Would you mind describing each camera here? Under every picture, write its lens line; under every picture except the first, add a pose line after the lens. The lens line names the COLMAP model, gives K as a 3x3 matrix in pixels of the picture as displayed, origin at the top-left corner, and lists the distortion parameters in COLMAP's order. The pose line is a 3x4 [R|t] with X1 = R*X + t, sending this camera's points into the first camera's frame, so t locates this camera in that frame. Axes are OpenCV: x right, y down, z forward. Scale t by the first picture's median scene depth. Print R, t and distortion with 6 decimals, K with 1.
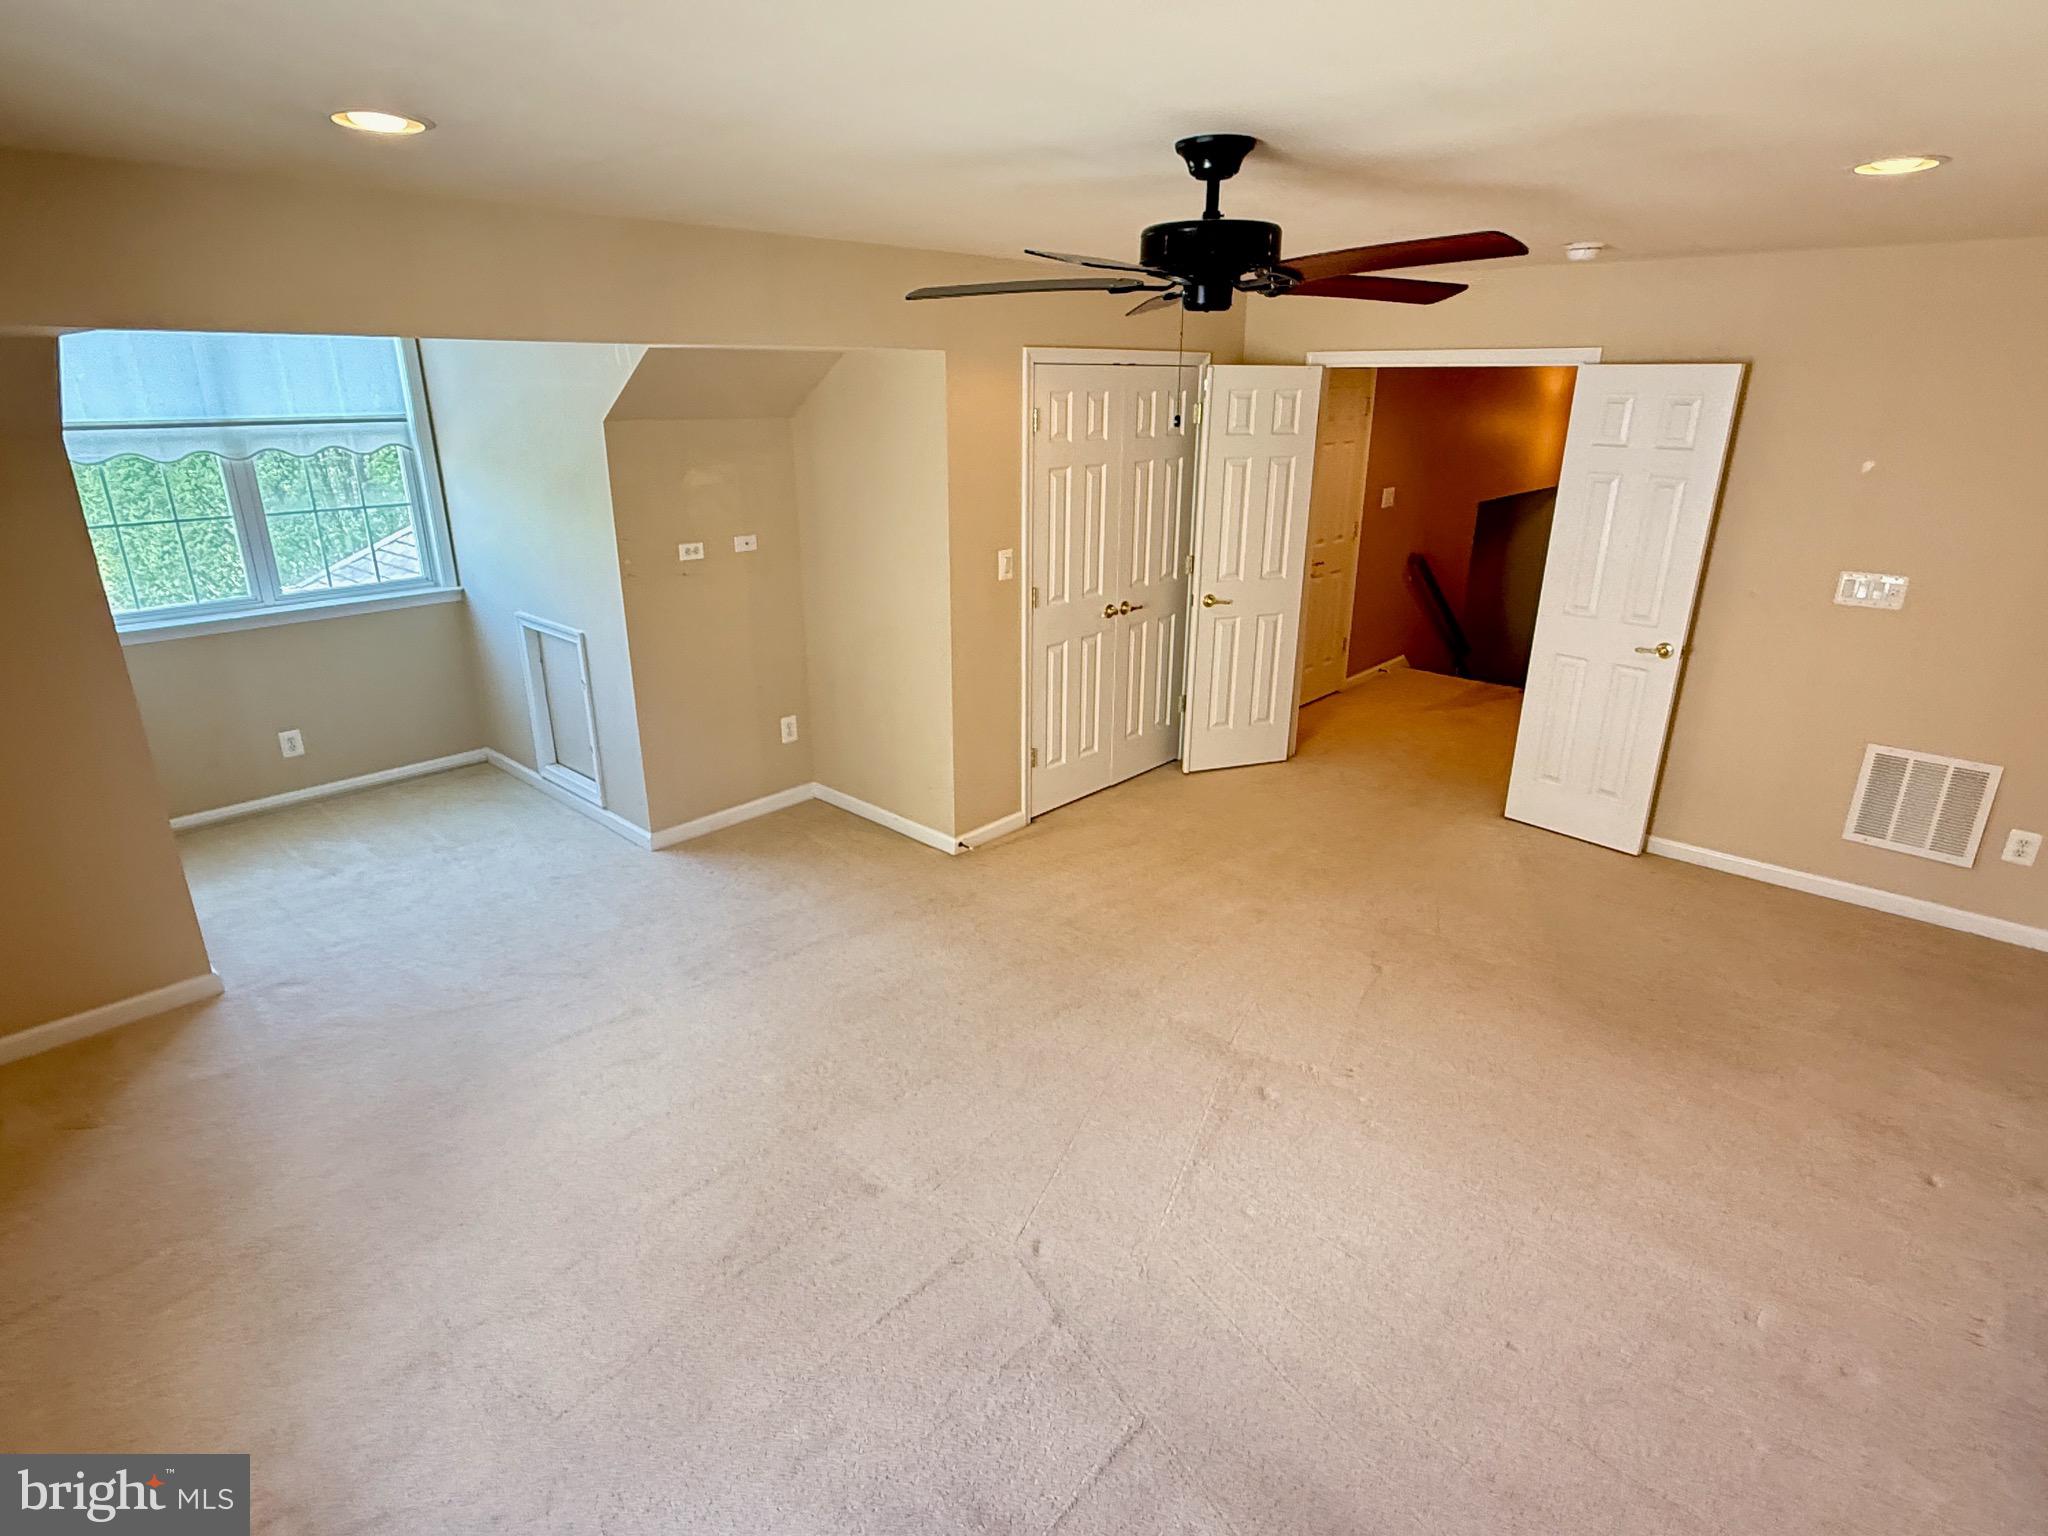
lens RADIAL K [[1093.7, 0, 1024.0], [0, 1093.7, 768.0], [0, 0, 1]] dist [-0.016603, -0.000430]
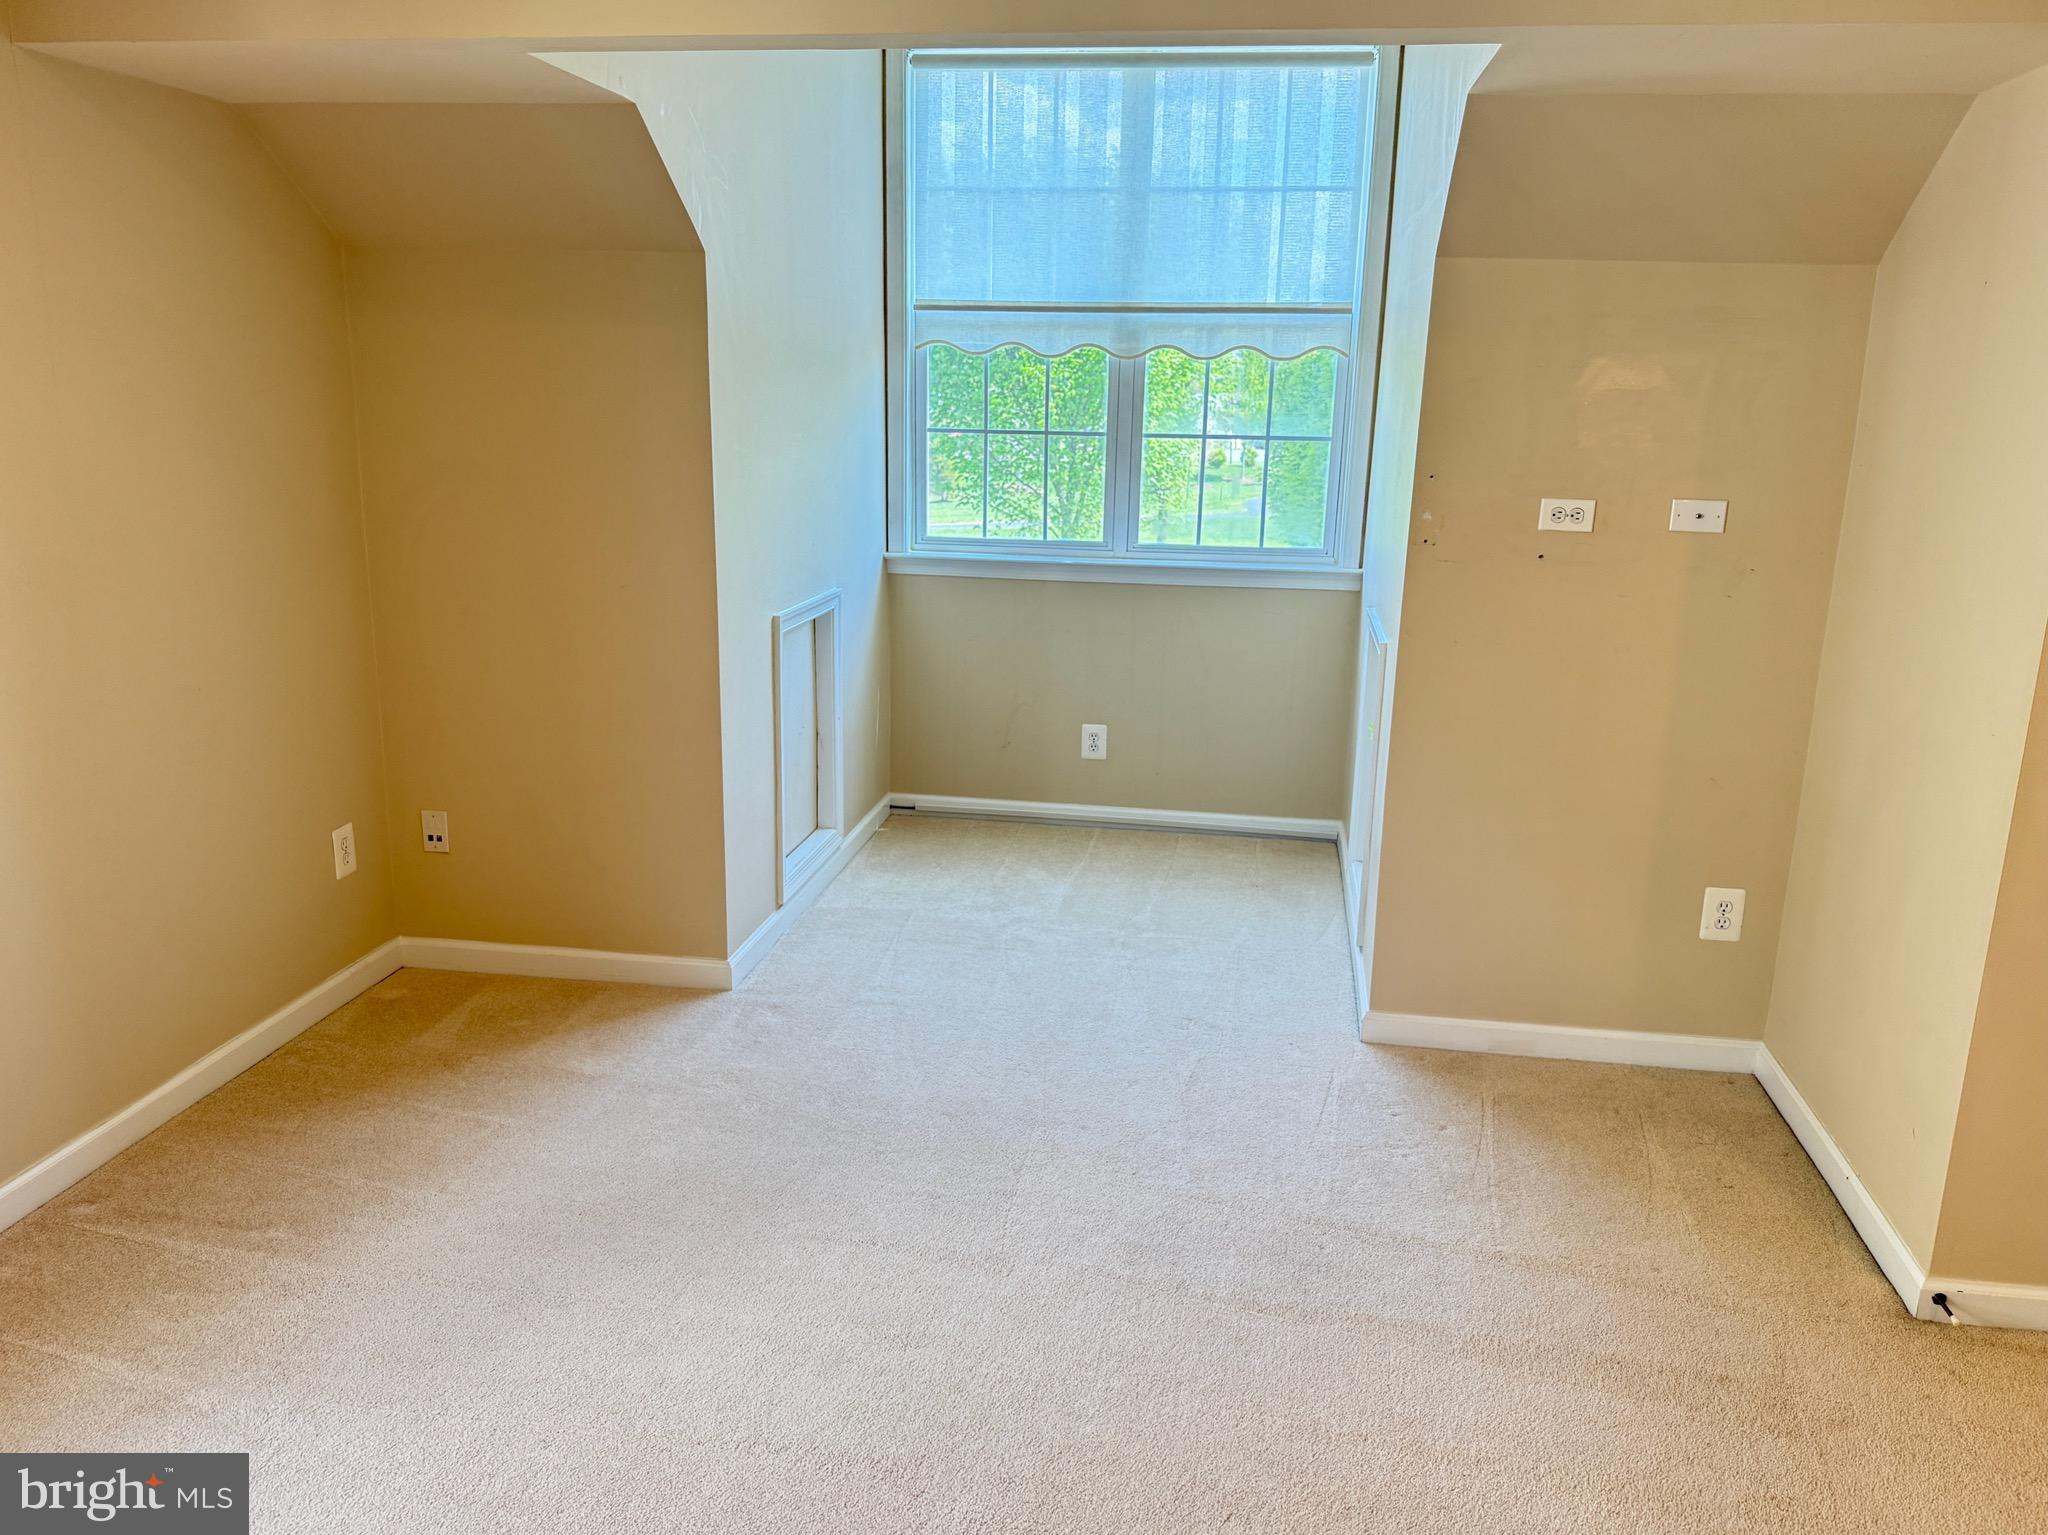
lens RADIAL K [[1553.2, 0, 1033.4], [0, 1553.2, 770.4], [0, 0, 1]] dist [0.128196, -0.225616]
pose [[0.559303, 0.207039, -0.802693, 0.171943], [-0.299302, 0.953426, 0.037370, -0.033619], [0.773045, 0.219346, 0.595221, 0.370566]]
